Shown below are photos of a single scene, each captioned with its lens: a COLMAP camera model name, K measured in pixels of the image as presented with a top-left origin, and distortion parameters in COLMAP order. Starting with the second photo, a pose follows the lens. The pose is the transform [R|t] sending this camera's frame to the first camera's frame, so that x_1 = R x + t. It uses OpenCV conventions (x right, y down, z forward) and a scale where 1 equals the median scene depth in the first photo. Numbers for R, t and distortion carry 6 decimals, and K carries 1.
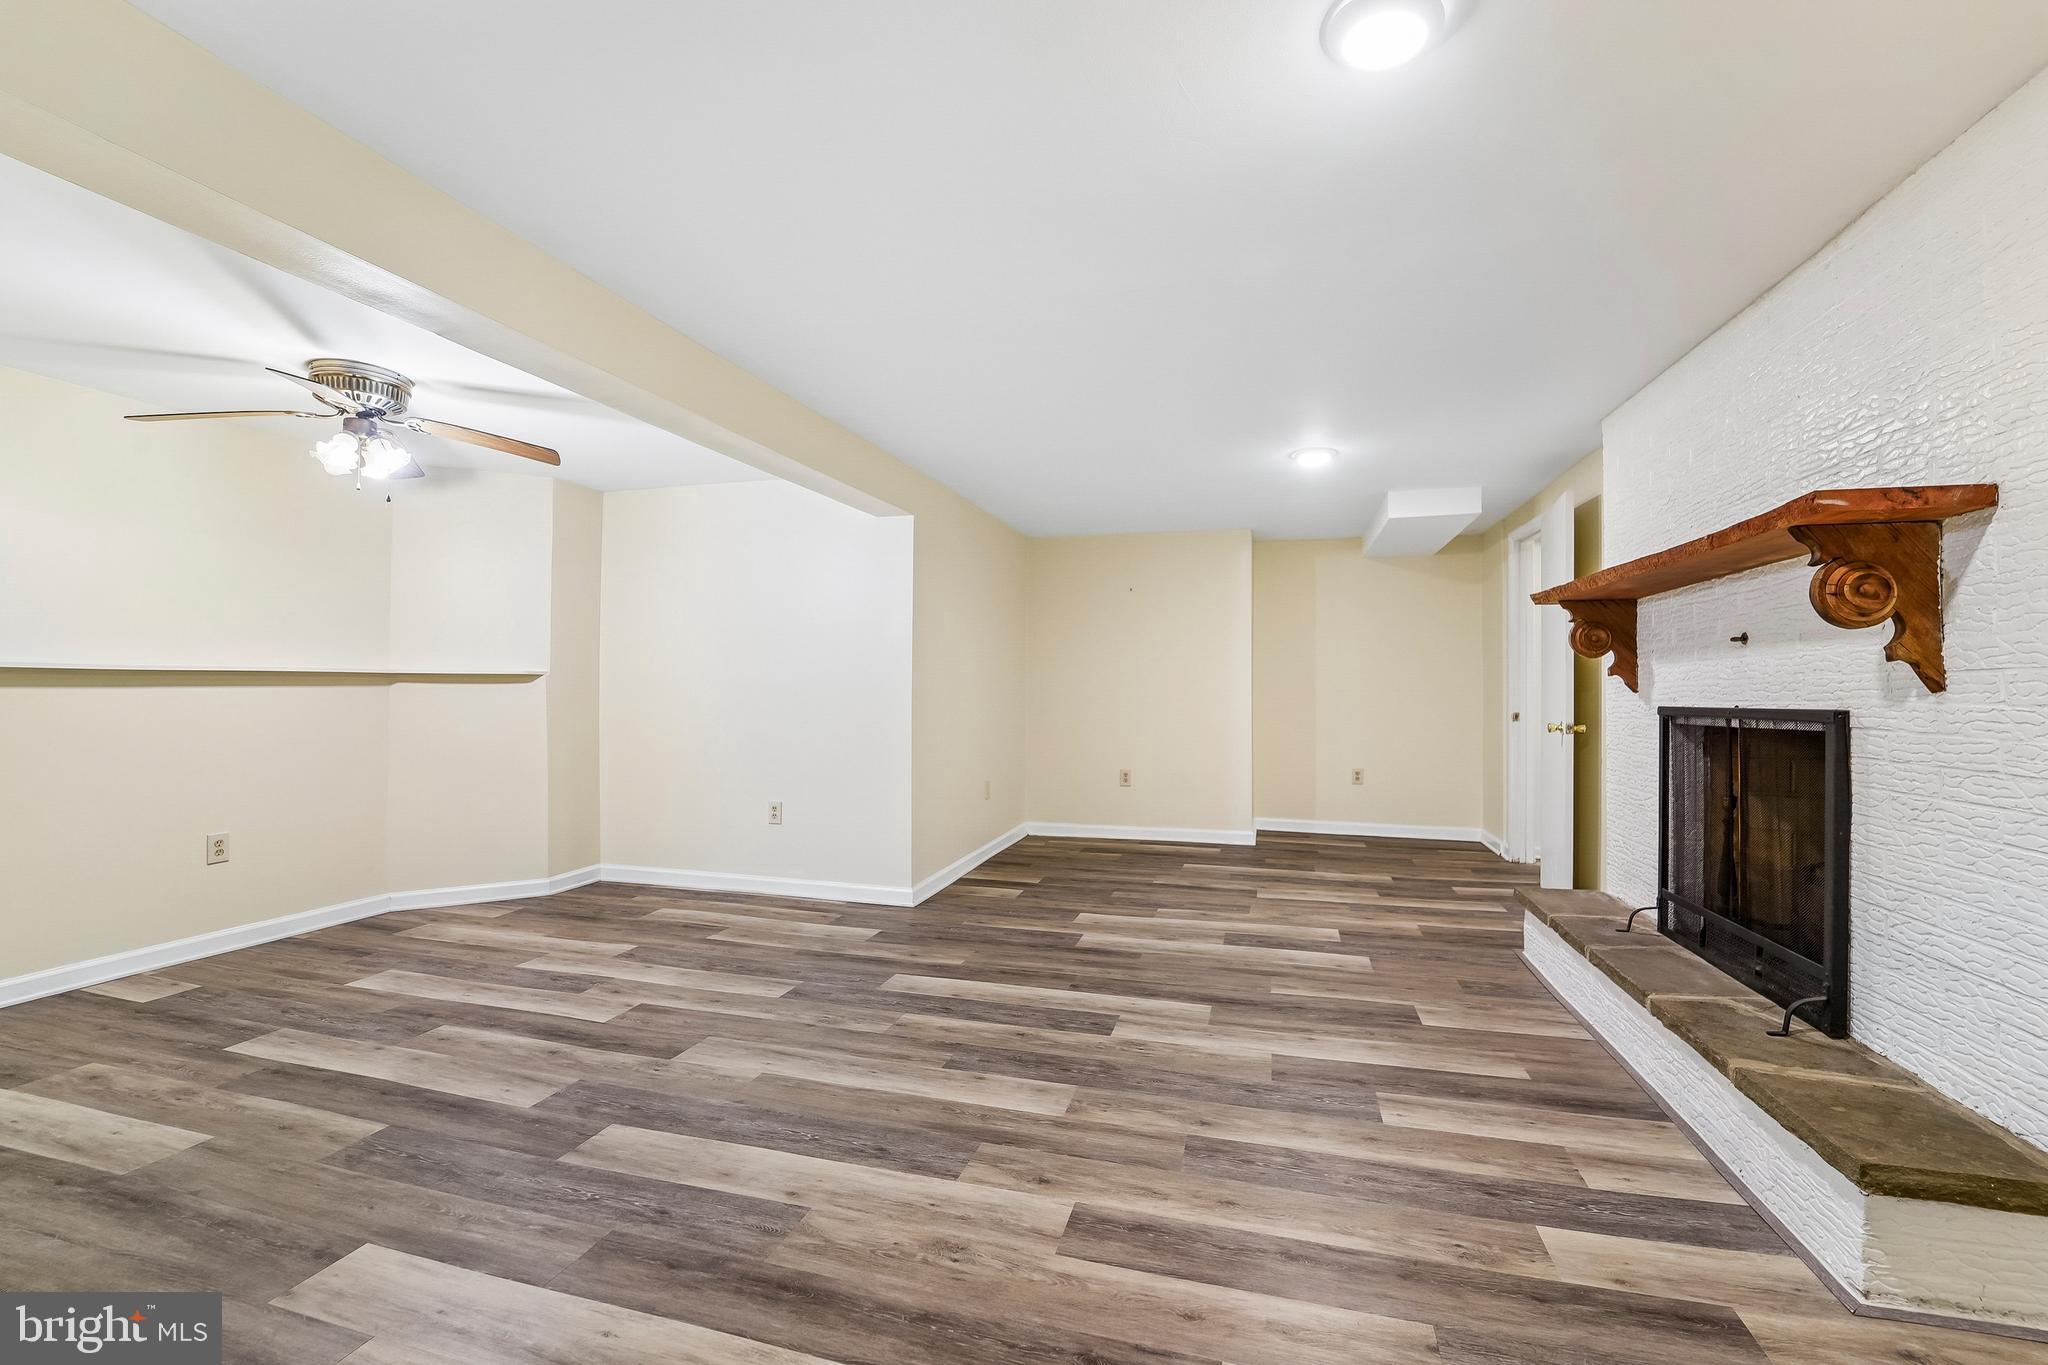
lens RADIAL K [[834.7, 0, 990.9], [0, 834.7, 667.8], [0, 0, 1]] dist [-0.021633, 0.000891]
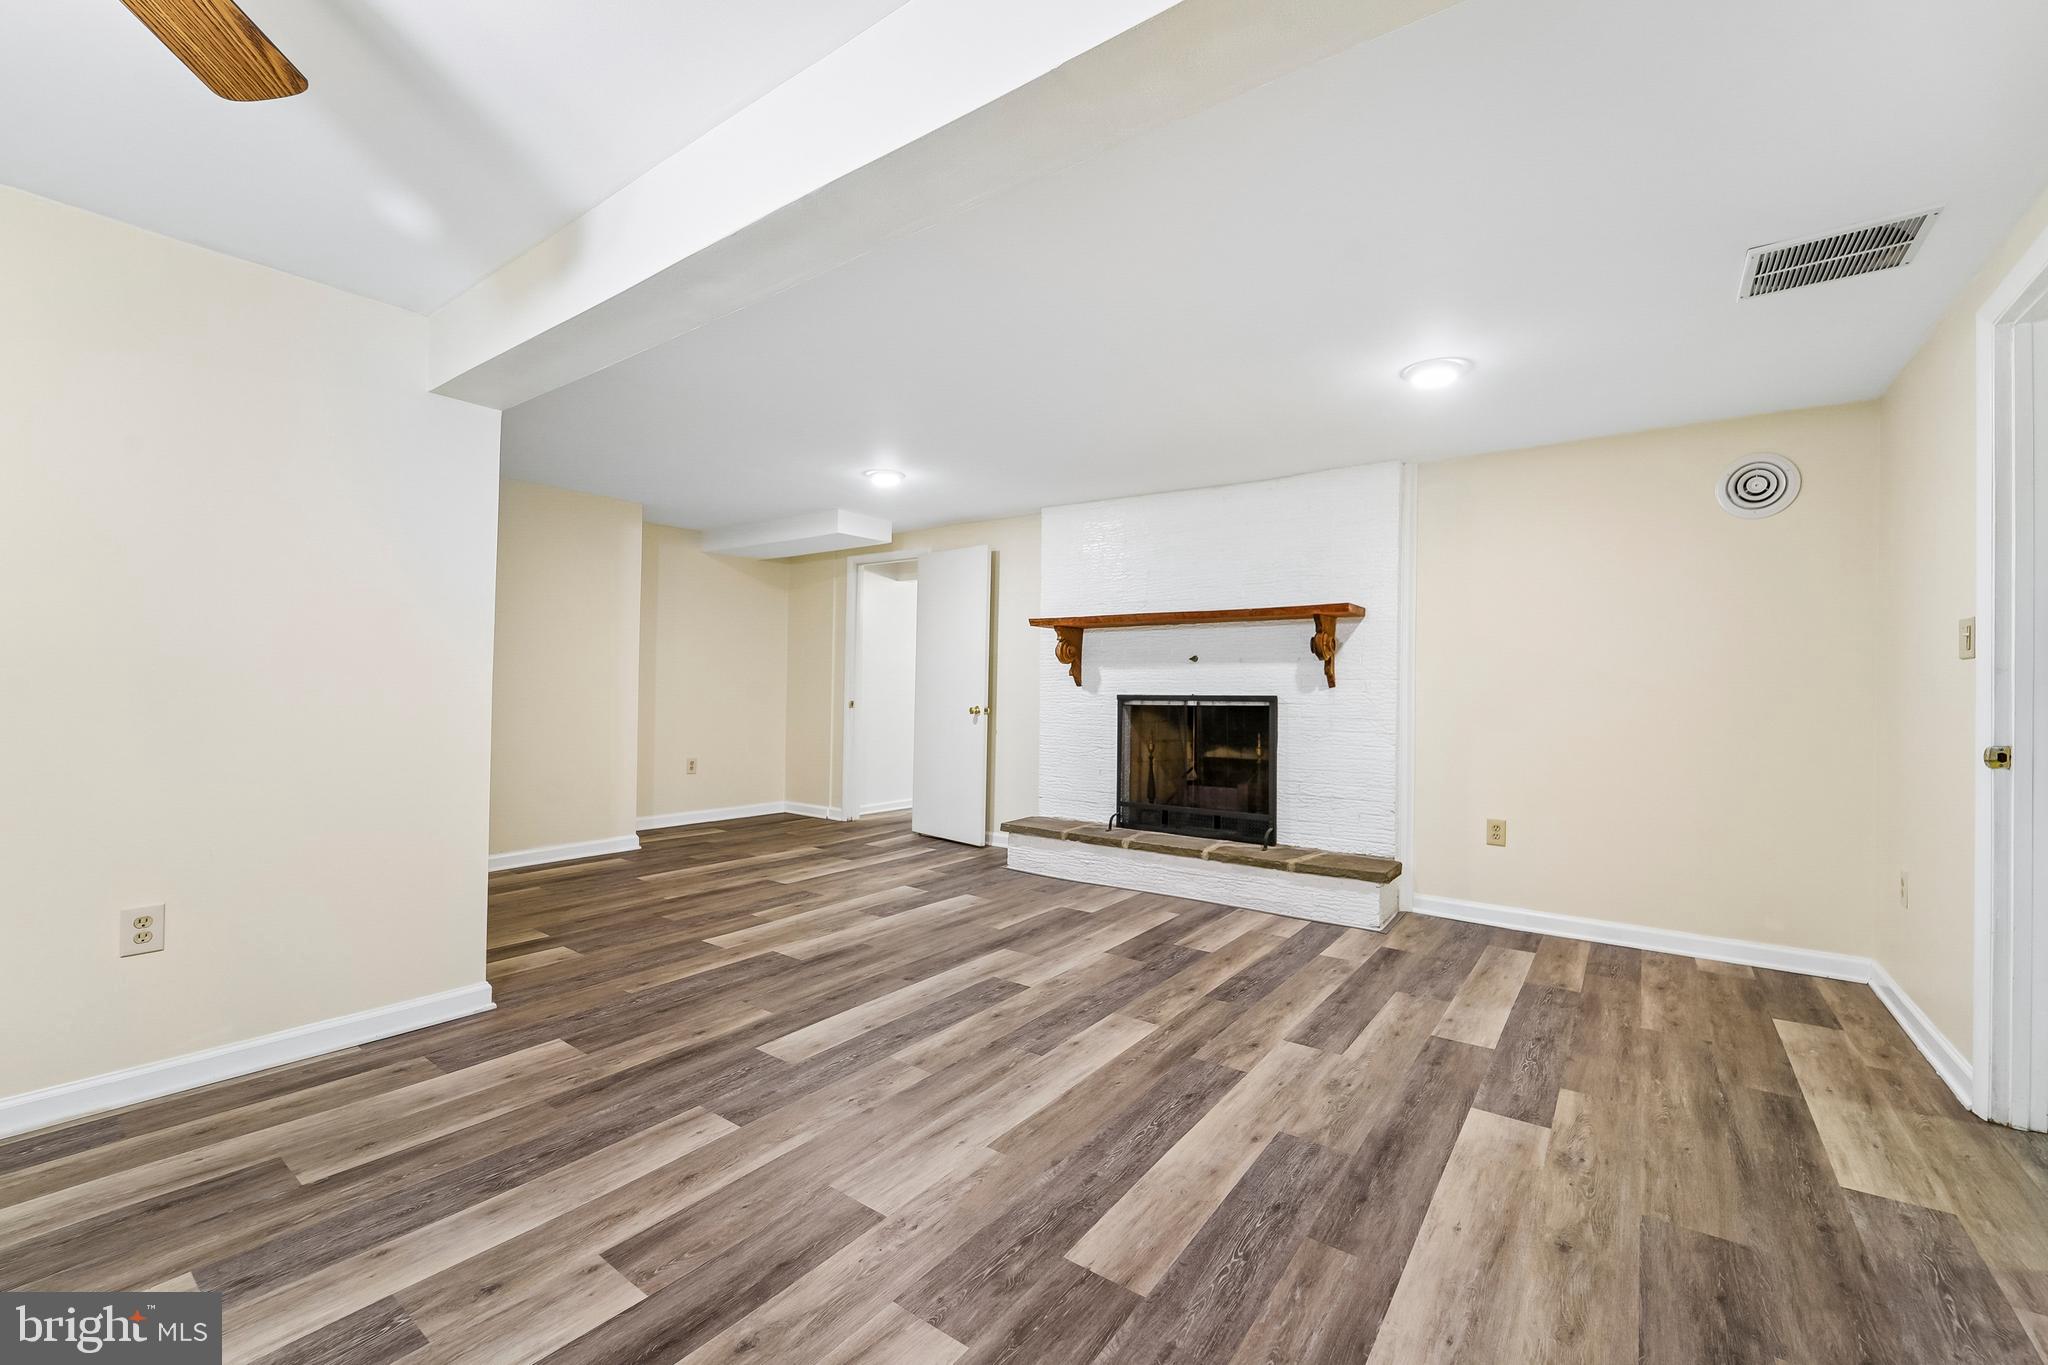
lens RADIAL K [[834.7, 0, 1040.6], [0, 834.7, 687.5], [0, 0, 1]] dist [-0.021633, 0.000891]
pose [[0.335515, -0.002470, 0.942032, -0.929731], [-0.030880, 0.999430, 0.013619, 0.013950], [-0.941529, -0.033659, 0.335248, 0.615670]]
